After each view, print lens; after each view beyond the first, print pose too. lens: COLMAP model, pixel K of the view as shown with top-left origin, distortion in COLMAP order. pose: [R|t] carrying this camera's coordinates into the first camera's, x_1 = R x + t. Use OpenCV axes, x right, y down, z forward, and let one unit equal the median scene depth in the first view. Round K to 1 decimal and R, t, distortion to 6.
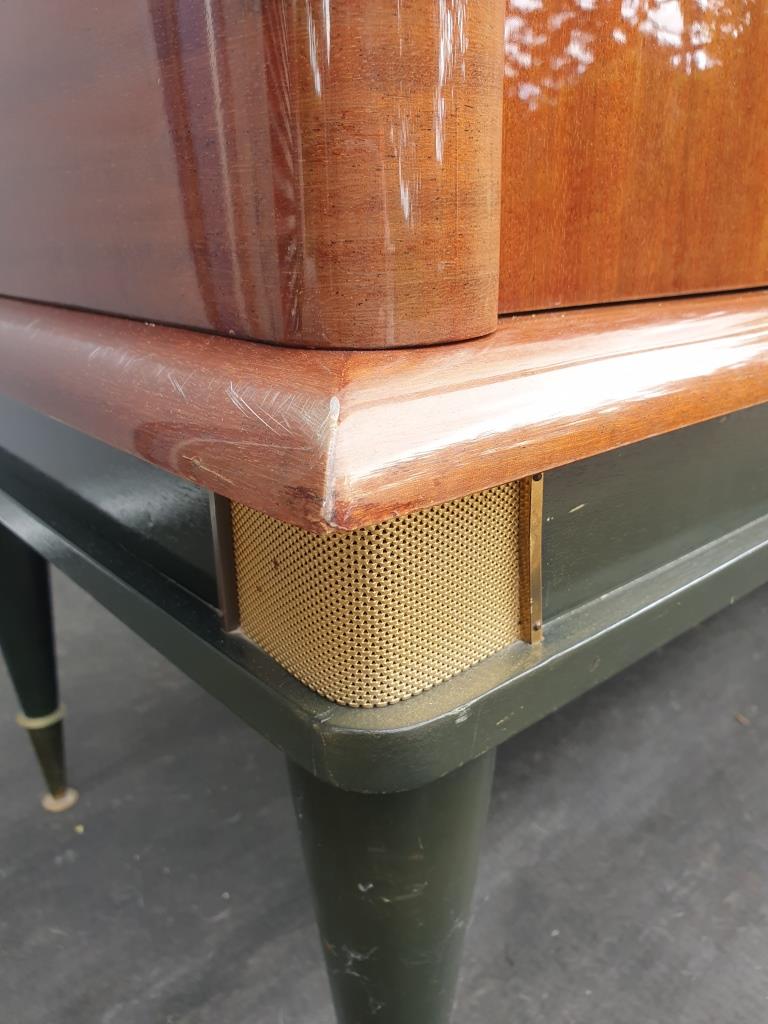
lens RADIAL K [[784.3, 0, 384.0], [0, 784.3, 512.0], [0, 0, 1]] dist [0.003617, 0.001060]
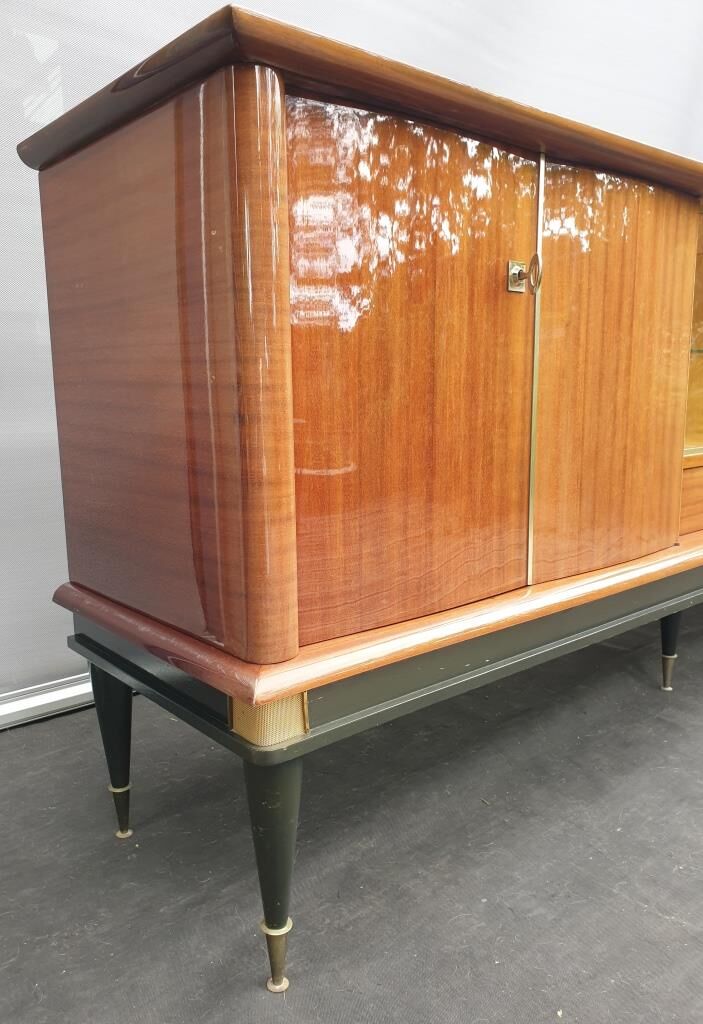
lens RADIAL K [[834.6, 0, 351.5], [0, 834.6, 512.0], [0, 0, 1]] dist [-0.003880, -0.003265]
pose [[0.999896, 0.013315, 0.005553, 0.171512], [-0.012162, 0.985012, -0.172058, -0.096864], [-0.007761, 0.171973, 0.985071, -1.531637]]
